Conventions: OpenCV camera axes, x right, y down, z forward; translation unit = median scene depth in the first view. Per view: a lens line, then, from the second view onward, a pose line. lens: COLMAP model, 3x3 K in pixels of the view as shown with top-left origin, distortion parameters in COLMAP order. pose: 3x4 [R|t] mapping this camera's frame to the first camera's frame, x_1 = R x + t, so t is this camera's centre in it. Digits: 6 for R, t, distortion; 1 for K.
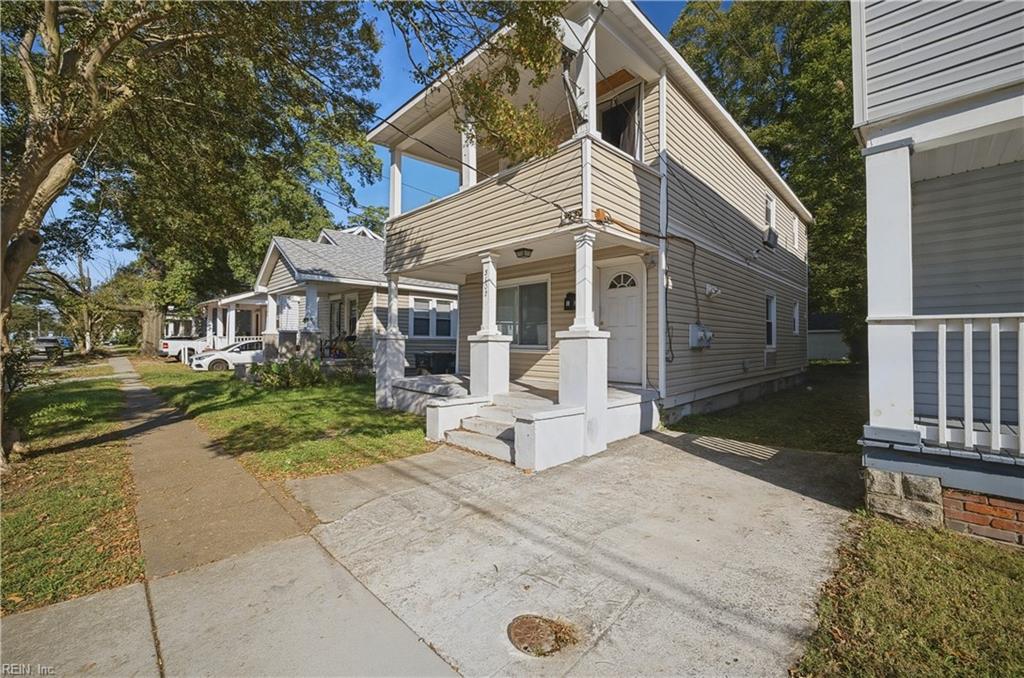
lens RADIAL K [[406.1, 0, 512.7], [0, 406.1, 339.3], [0, 0, 1]] dist [-0.002060, 0.000100]
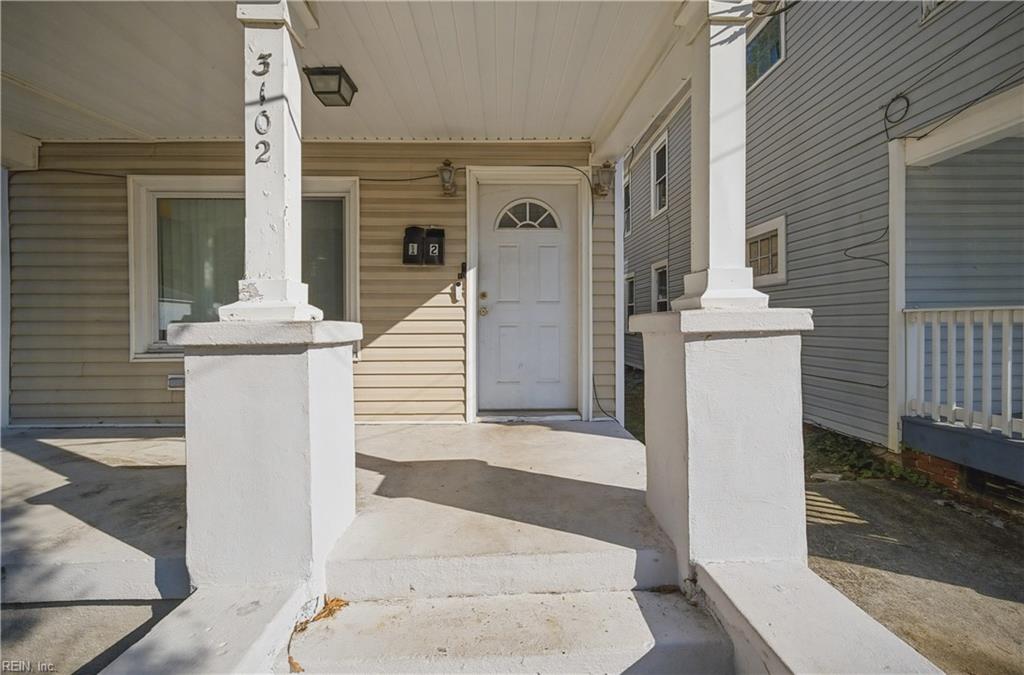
lens RADIAL K [[406.1, 0, 513.0], [0, 406.1, 323.0], [0, 0, 1]] dist [-0.002060, 0.000100]
pose [[0.681506, -0.007715, 0.731772, -0.121356], [0.002819, 0.999965, 0.007917, -0.009220], [-0.731807, -0.003333, 0.681503, 0.616444]]
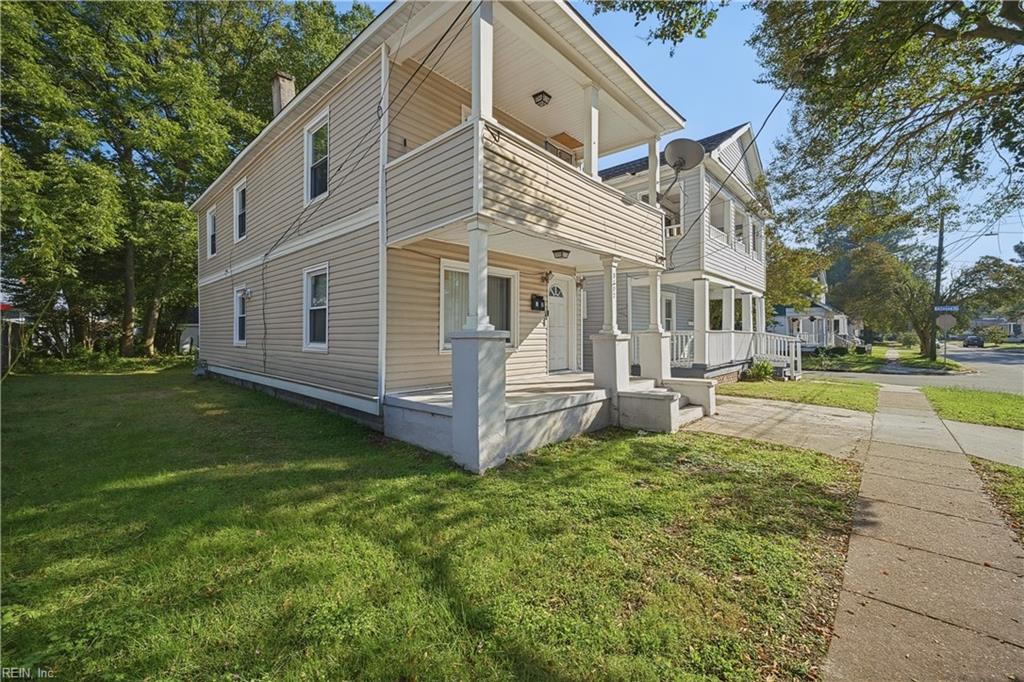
lens RADIAL K [[406.1, 0, 510.7], [0, 406.1, 332.6], [0, 0, 1]] dist [-0.002060, 0.000100]
pose [[-0.039095, 0.003521, 0.999229, -0.962187], [0.001357, 0.999993, -0.003471, -0.007929], [-0.999235, 0.001220, -0.039099, 1.124169]]
